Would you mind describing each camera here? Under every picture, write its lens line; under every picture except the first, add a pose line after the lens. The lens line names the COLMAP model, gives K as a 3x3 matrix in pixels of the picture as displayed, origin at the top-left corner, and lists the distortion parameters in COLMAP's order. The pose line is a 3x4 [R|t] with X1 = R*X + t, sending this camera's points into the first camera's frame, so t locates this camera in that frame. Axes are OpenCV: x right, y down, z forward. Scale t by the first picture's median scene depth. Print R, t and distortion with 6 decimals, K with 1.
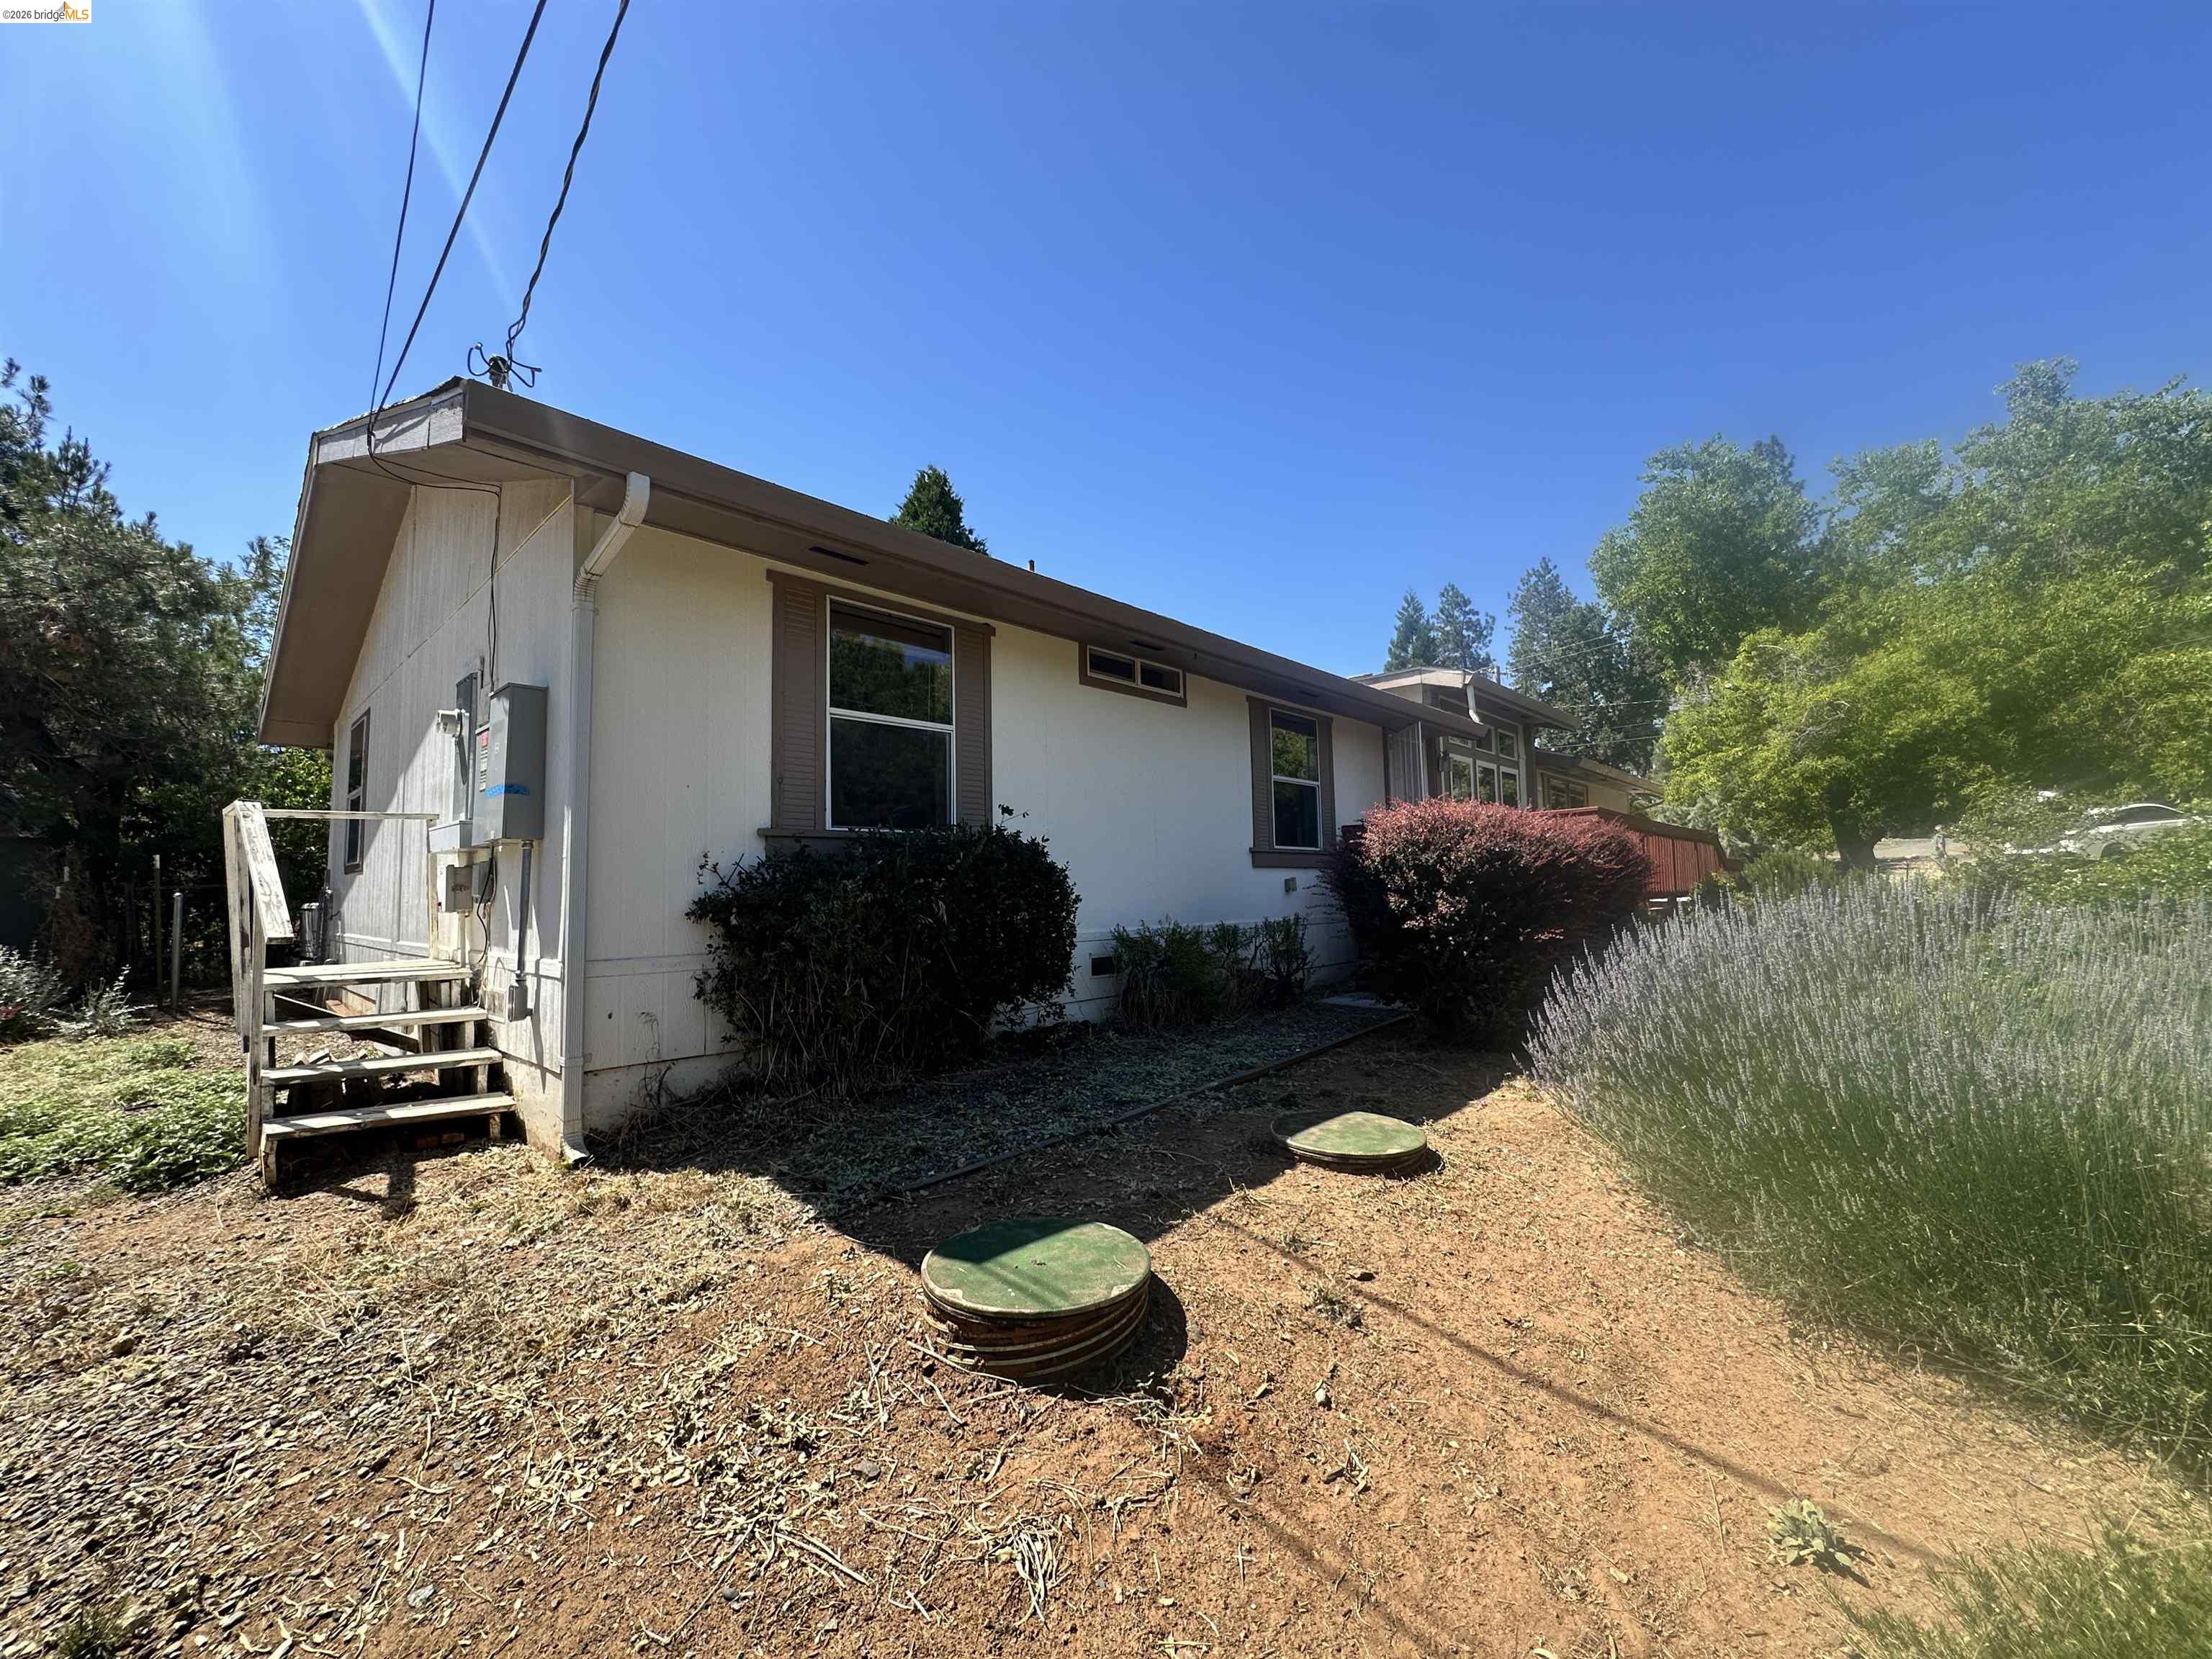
lens RADIAL K [[887.0, 0, 1106.0], [0, 887.0, 829.5], [0, 0, 1]] dist [-0.008202, 0.001177]
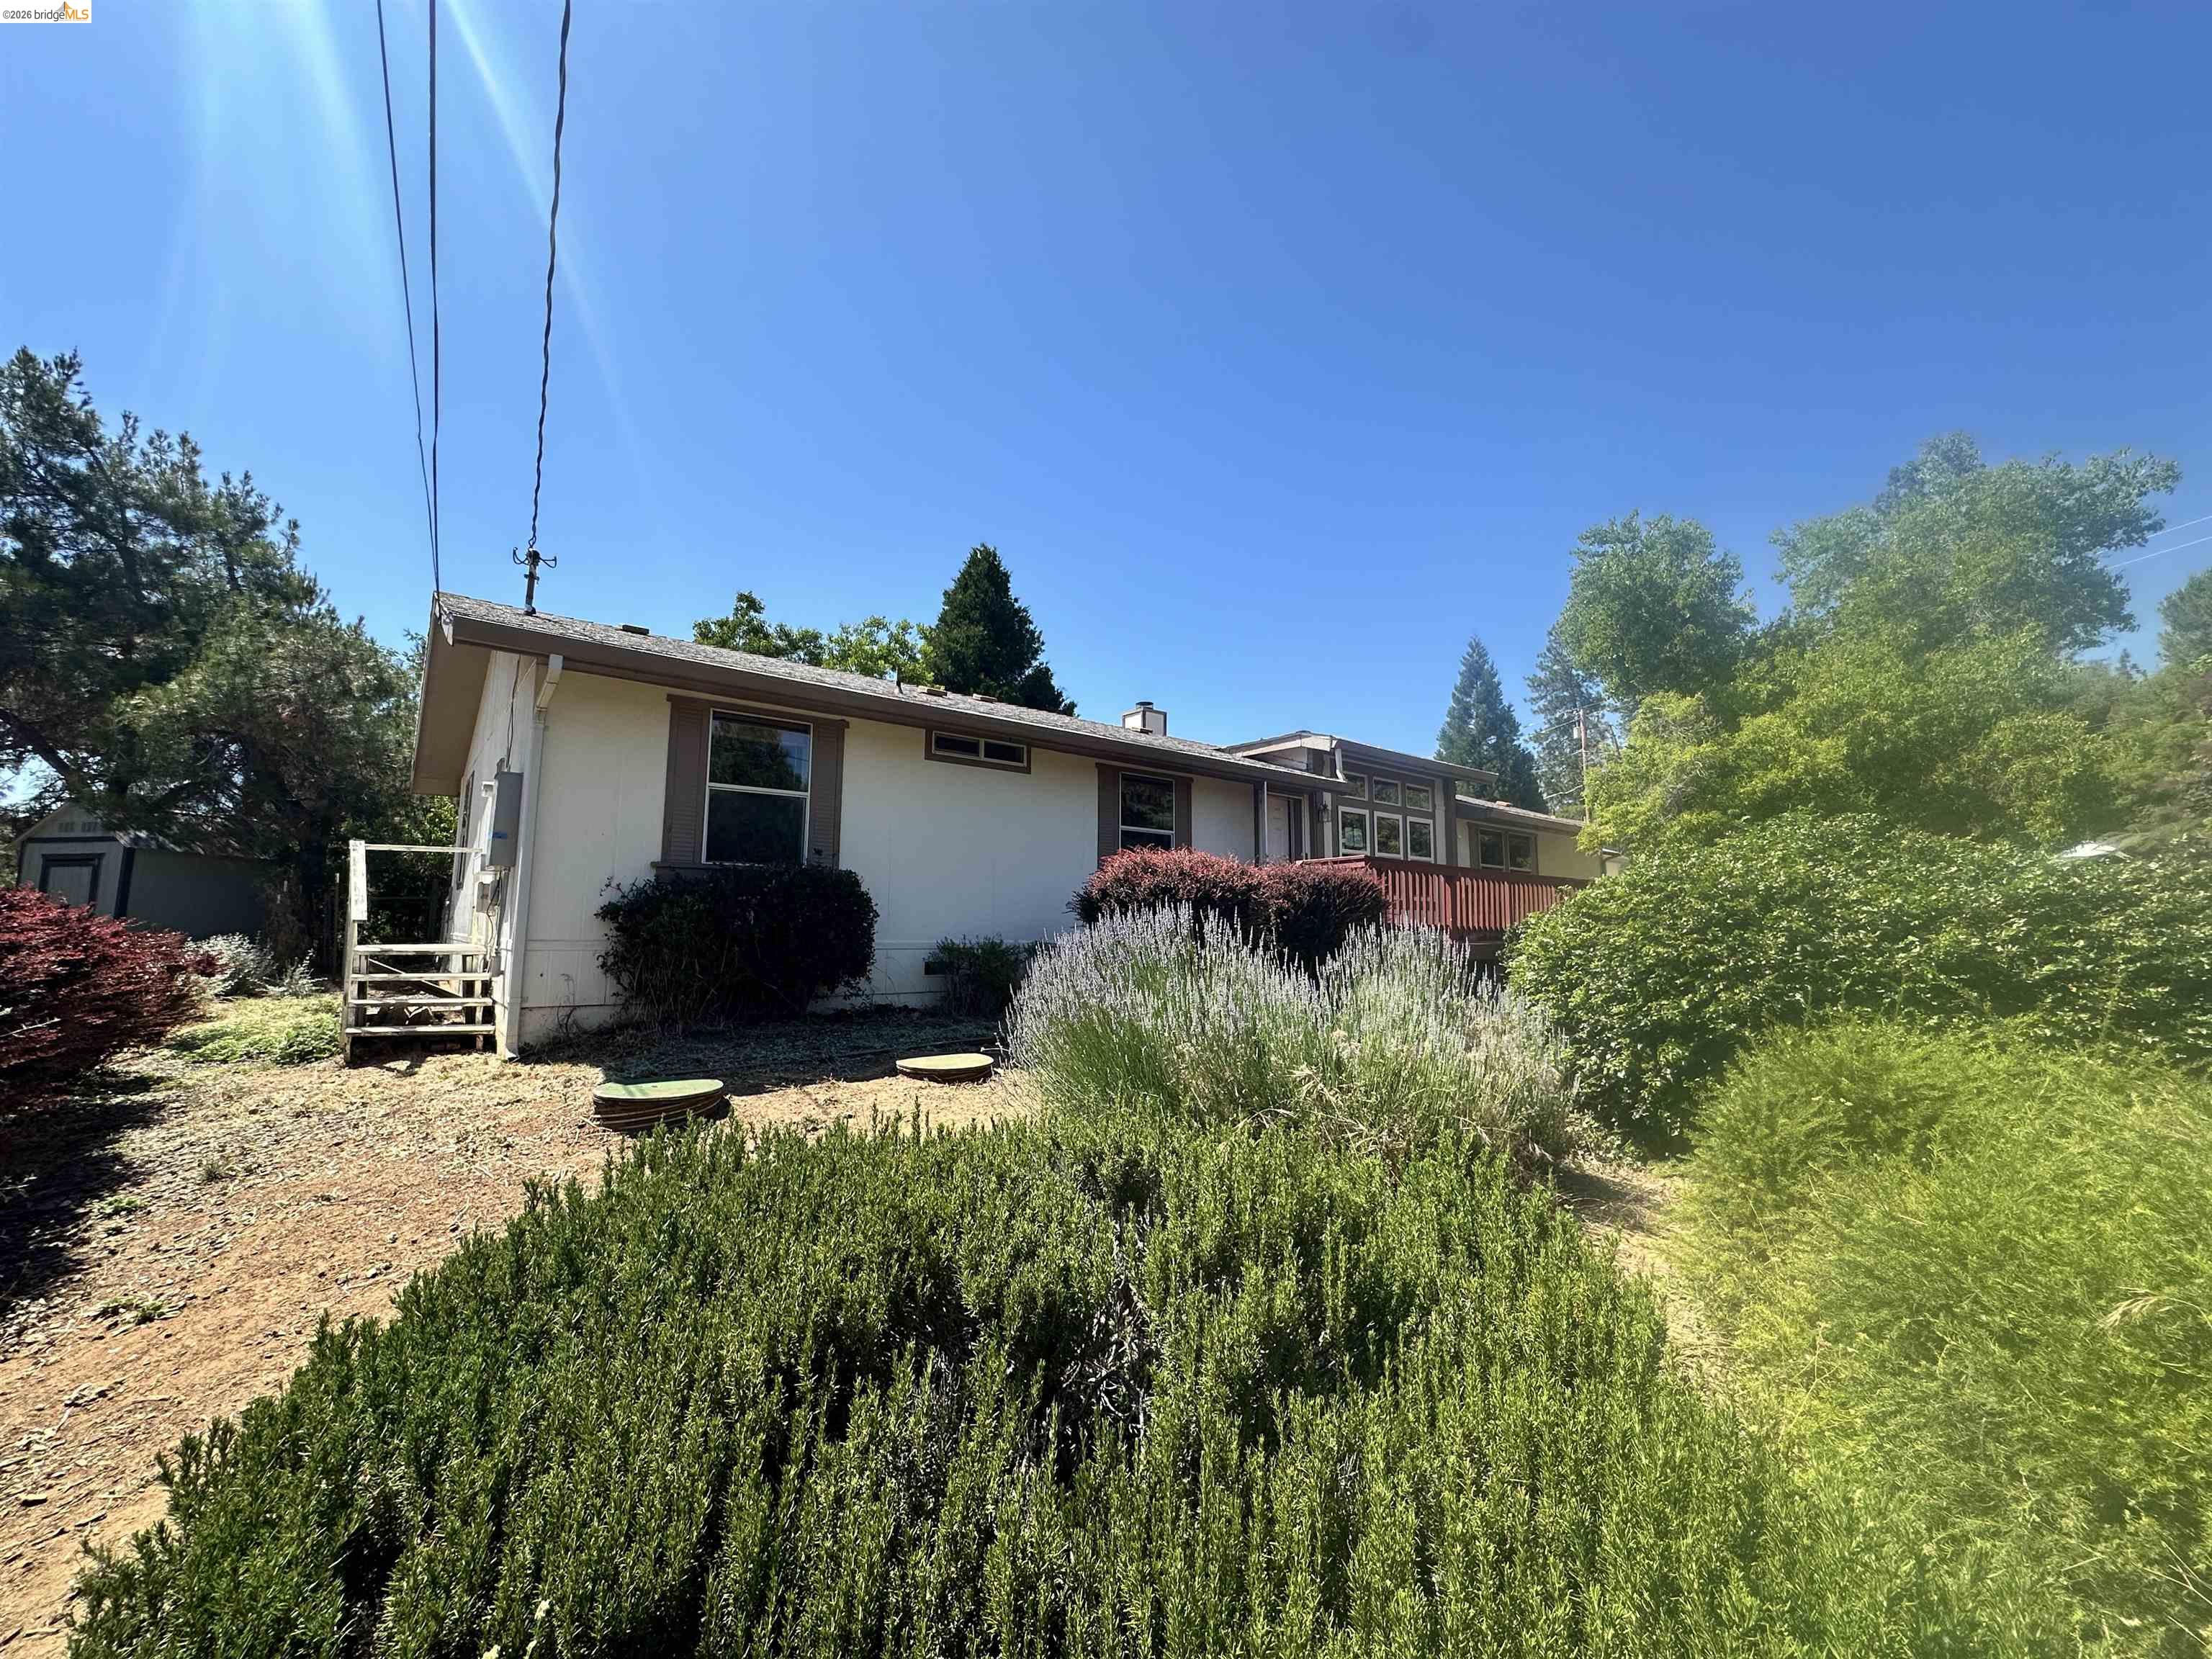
lens RADIAL K [[887.0, 0, 1106.0], [0, 887.0, 829.5], [0, 0, 1]] dist [-0.008202, 0.001177]
pose [[0.990413, 0.011866, -0.137629, 0.411240], [-0.017751, 0.998976, -0.041615, -0.004865], [0.136995, 0.043659, 0.989609, -0.287327]]
